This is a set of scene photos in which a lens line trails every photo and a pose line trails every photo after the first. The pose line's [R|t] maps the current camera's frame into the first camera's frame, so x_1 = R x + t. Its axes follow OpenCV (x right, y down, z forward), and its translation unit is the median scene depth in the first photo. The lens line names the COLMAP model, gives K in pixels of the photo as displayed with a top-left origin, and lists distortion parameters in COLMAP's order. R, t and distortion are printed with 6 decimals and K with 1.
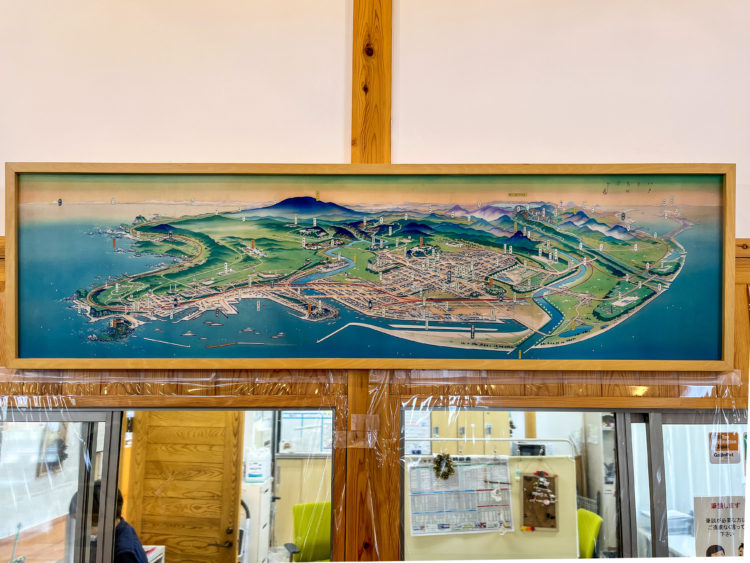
lens RADIAL K [[568.8, 0, 375.4], [0, 568.8, 282.9], [0, 0, 1]] dist [0.042186, -0.011299]
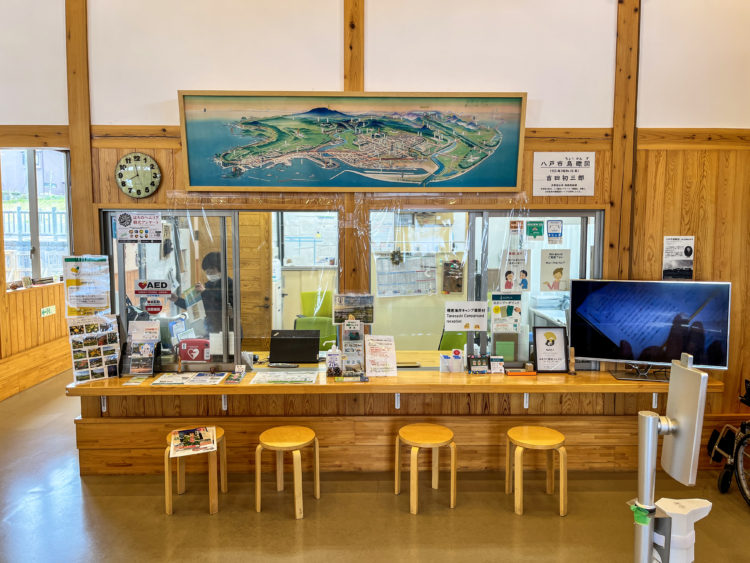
lens RADIAL K [[564.1, 0, 380.2], [0, 564.1, 284.3], [0, 0, 1]] dist [0.050898, -0.008657]
pose [[0.998588, -0.010917, 0.051997, -0.028419], [-0.003405, 0.963498, 0.267695, -0.084223], [-0.053021, -0.267494, 0.962100, -1.155056]]
